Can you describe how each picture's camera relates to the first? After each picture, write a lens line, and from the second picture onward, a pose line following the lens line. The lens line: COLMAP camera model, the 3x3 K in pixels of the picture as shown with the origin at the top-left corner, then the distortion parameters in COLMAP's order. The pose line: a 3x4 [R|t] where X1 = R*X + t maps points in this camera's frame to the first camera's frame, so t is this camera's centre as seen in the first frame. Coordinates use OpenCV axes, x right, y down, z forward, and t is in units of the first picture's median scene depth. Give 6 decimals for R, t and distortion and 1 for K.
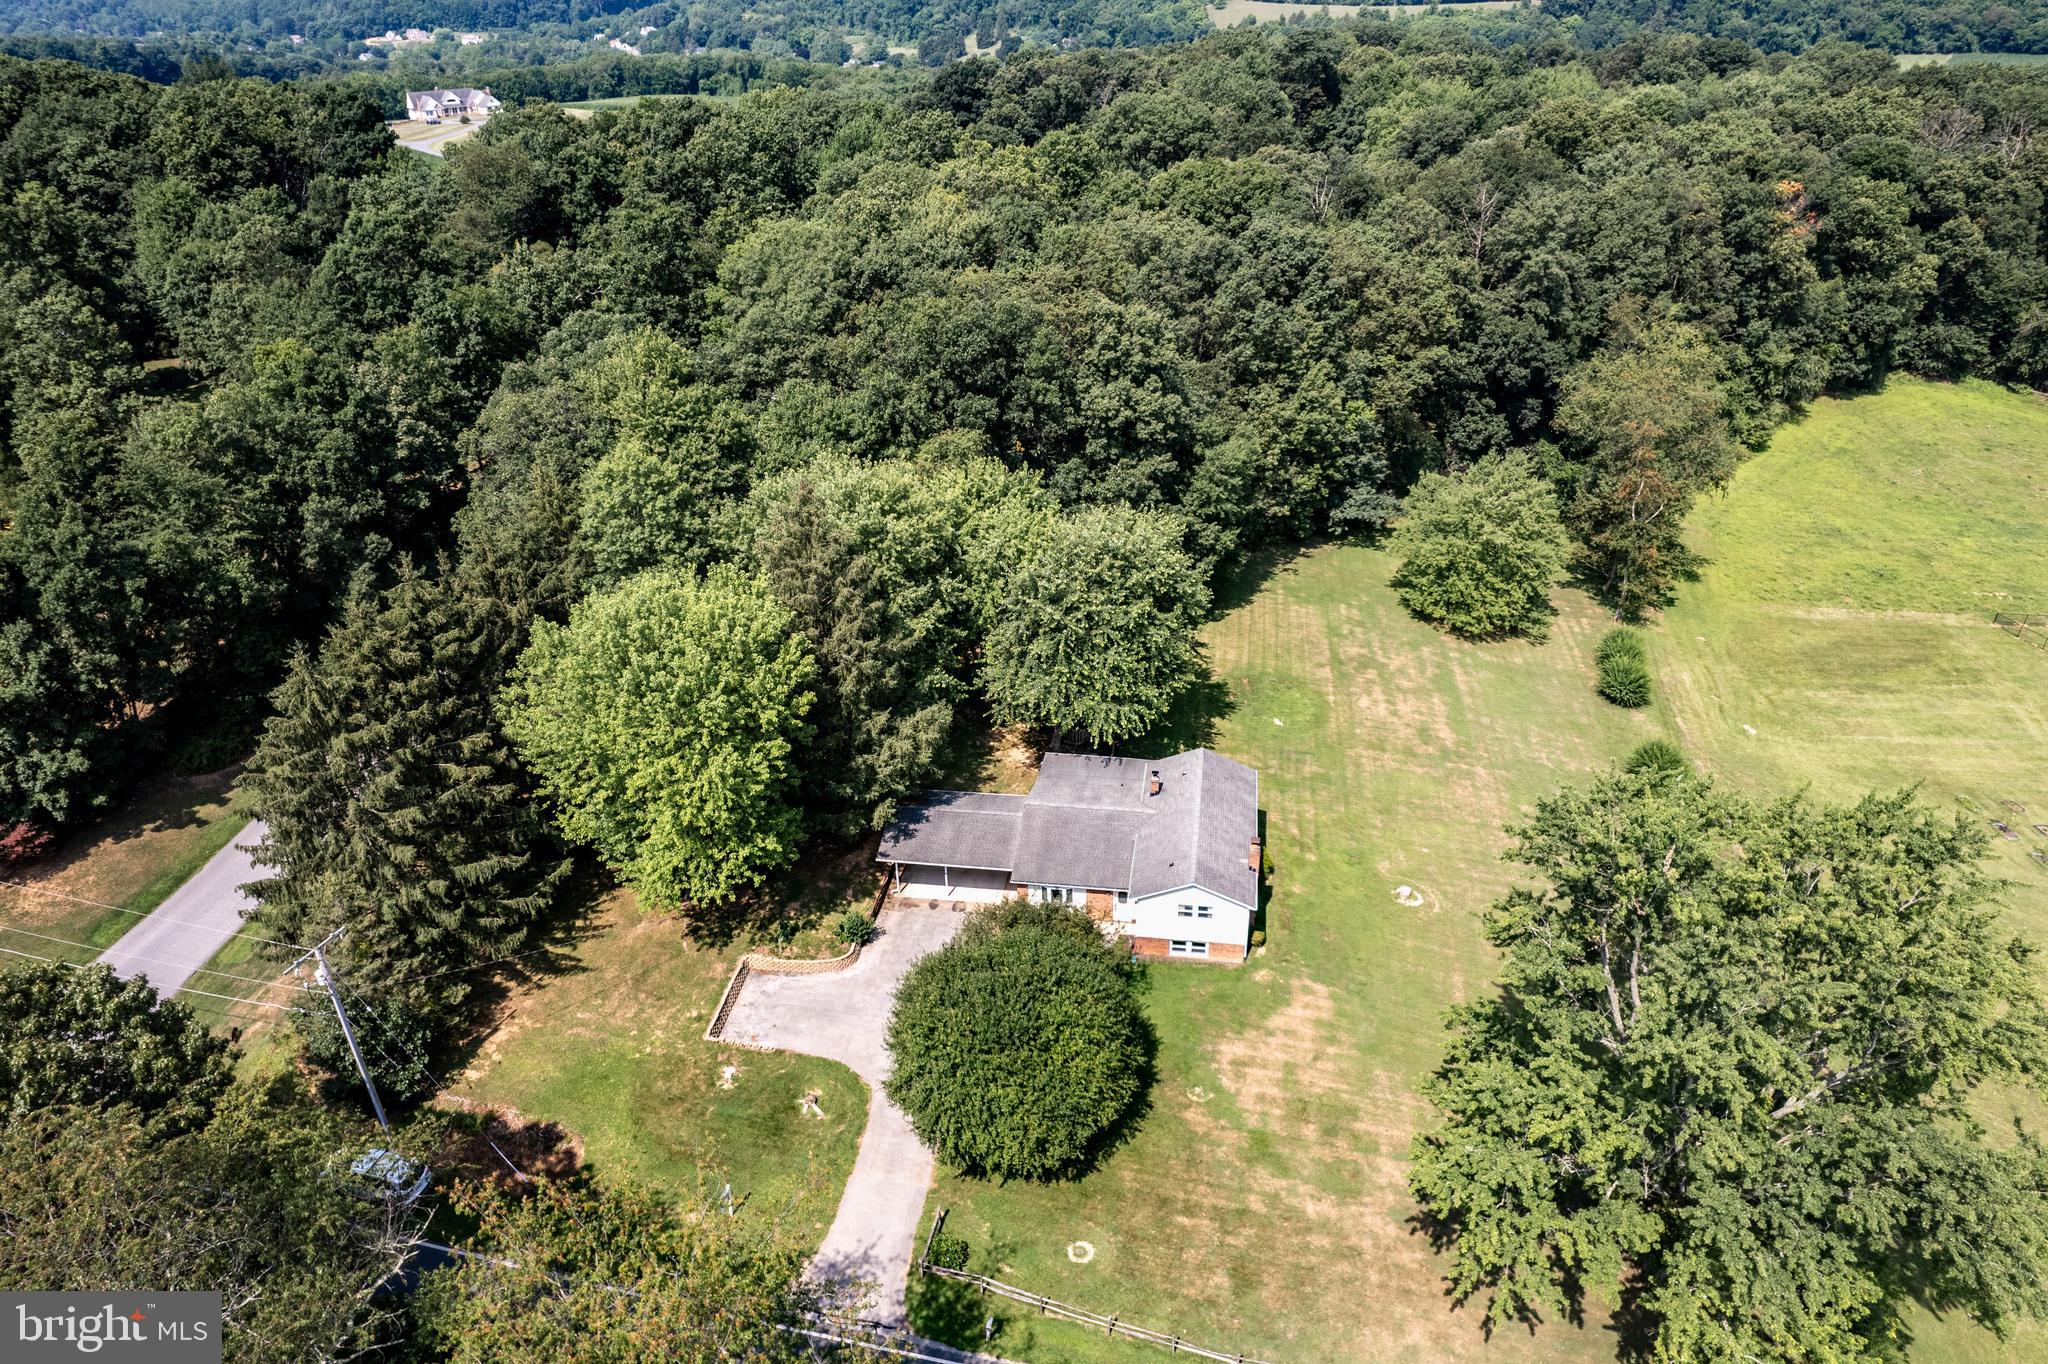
lens RADIAL K [[1306.0, 0, 1025.5], [0, 1306.0, 677.2], [0, 0, 1]] dist [-0.084324, 0.077184]
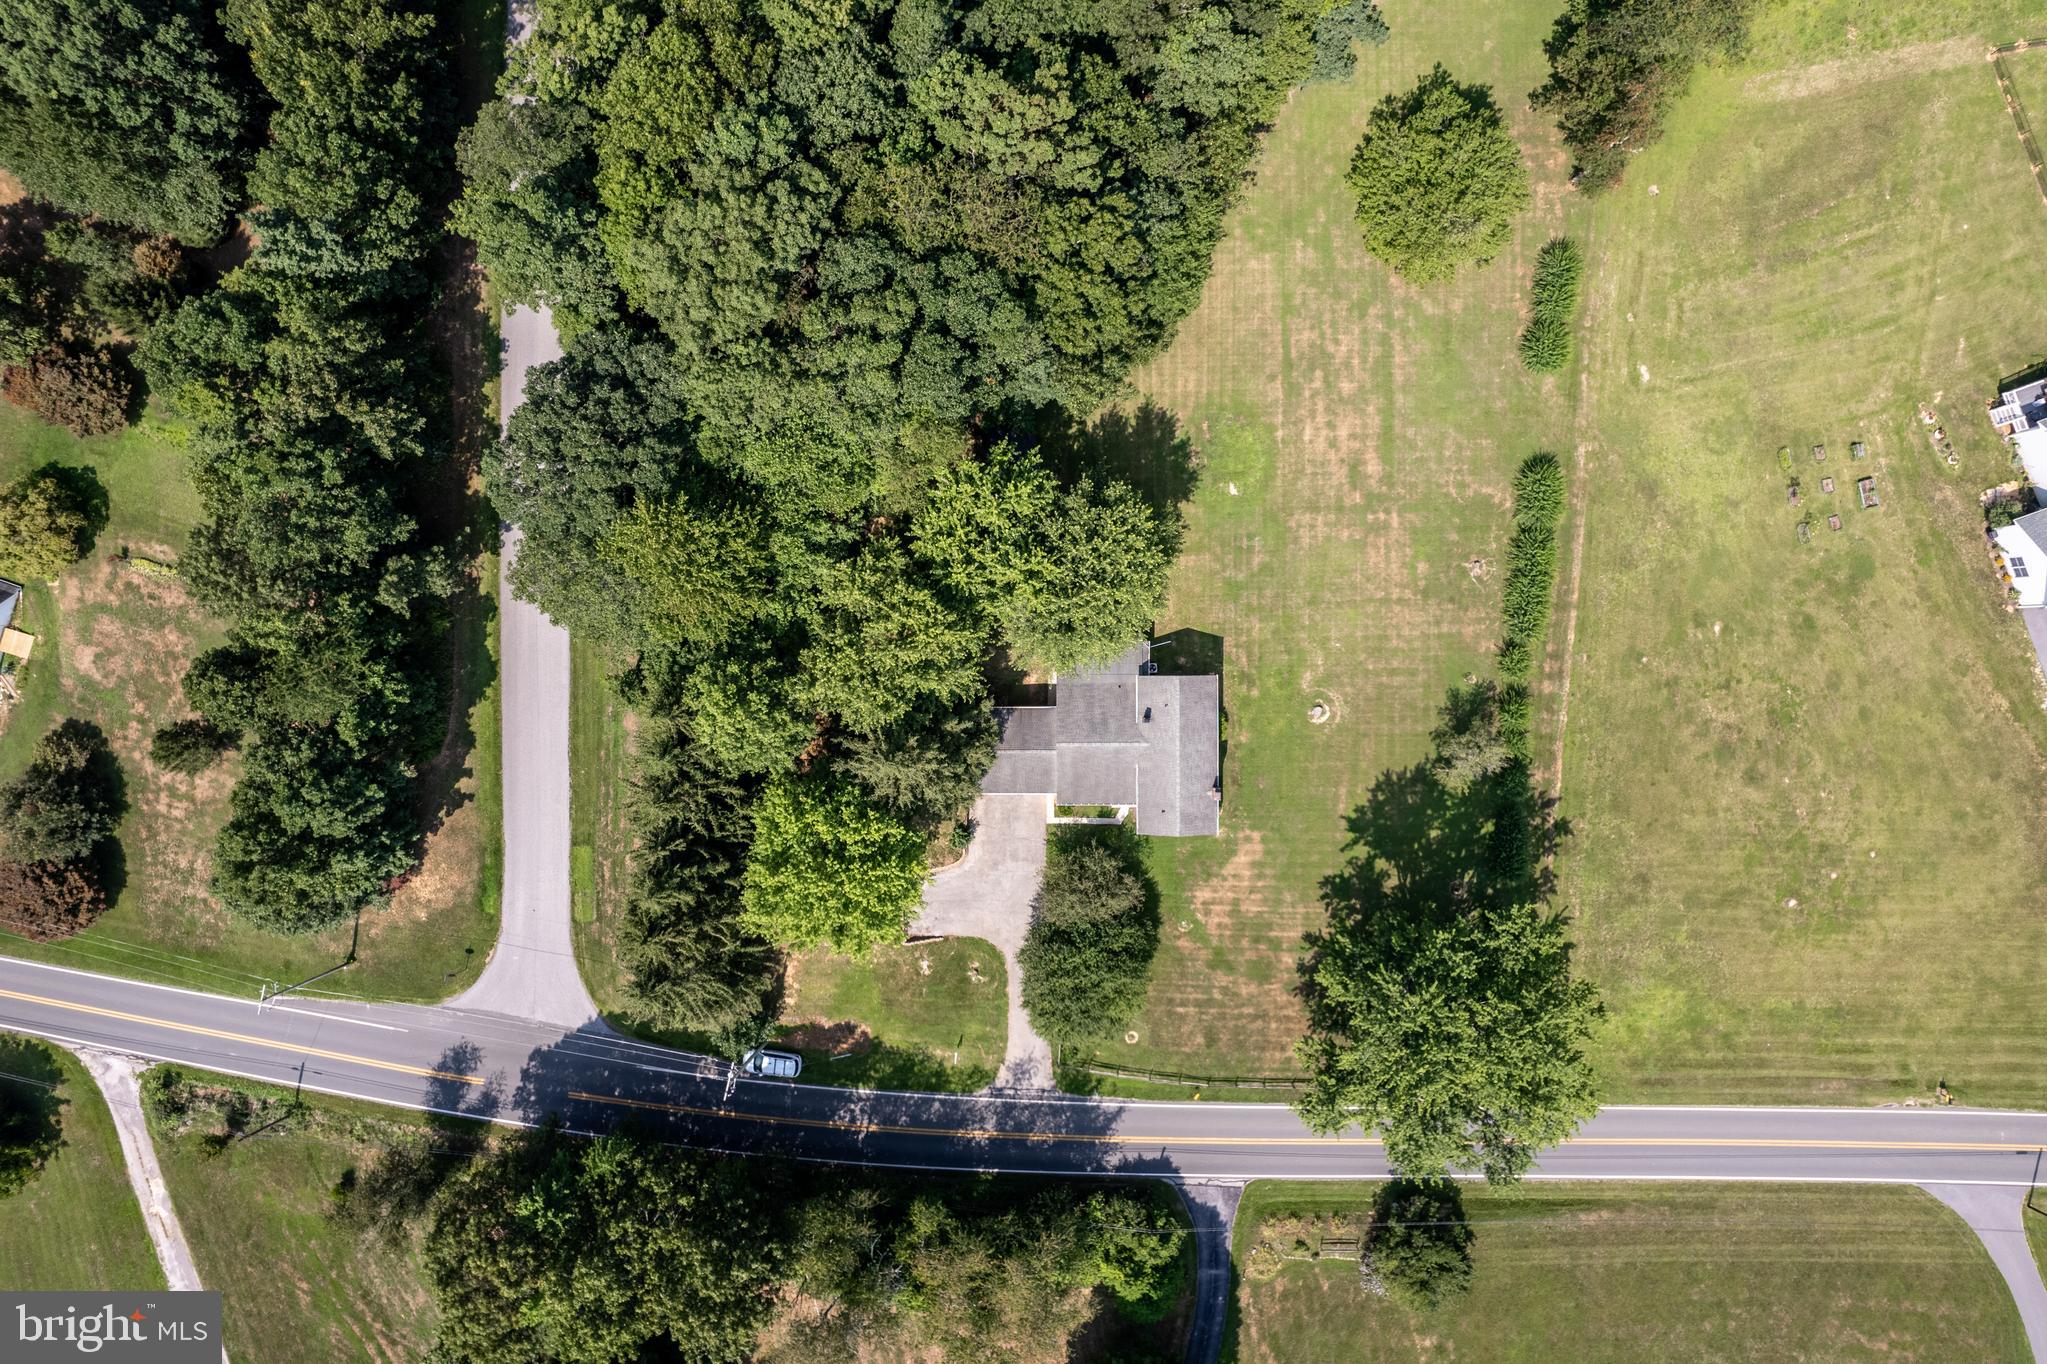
lens RADIAL K [[1327.0, 0, 1025.5], [0, 1327.0, 676.2], [0, 0, 1]] dist [-0.091021, 0.082629]
pose [[0.987049, -0.156837, -0.033723, 0.019666], [0.103686, 0.463303, 0.880113, -0.895884], [-0.122410, -0.872211, 0.473565, 0.282604]]
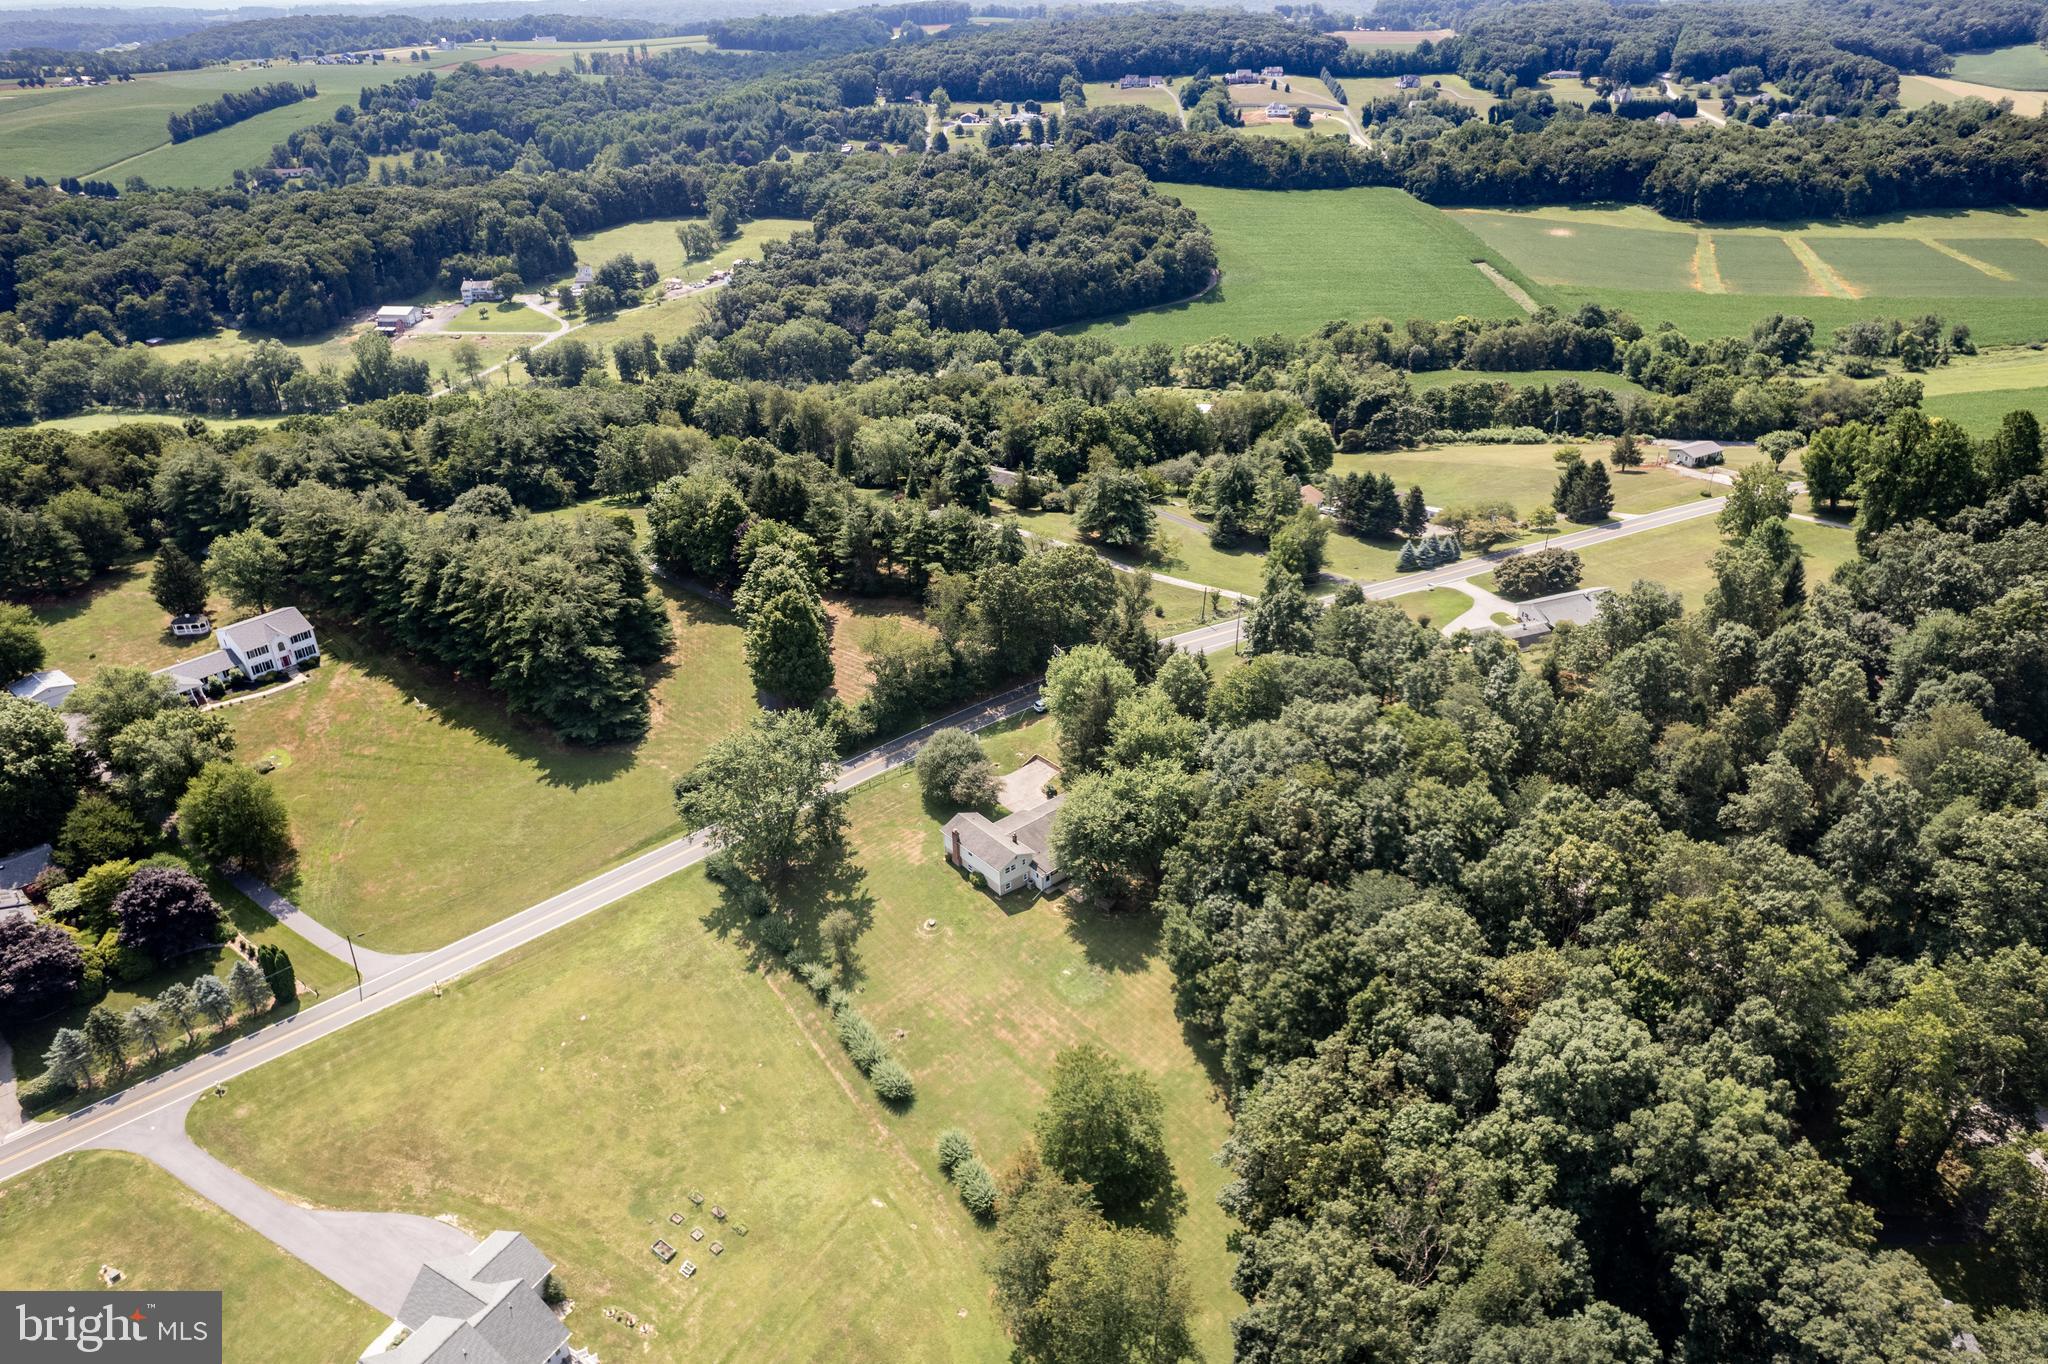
lens RADIAL K [[1306.0, 0, 1025.5], [0, 1306.0, 677.2], [0, 0, 1]] dist [-0.084324, 0.077184]
pose [[-0.653736, 0.393343, -0.646460, 1.125413], [-0.342395, 0.608083, 0.716241, -1.347356], [0.674830, 0.689577, -0.262847, 1.068242]]
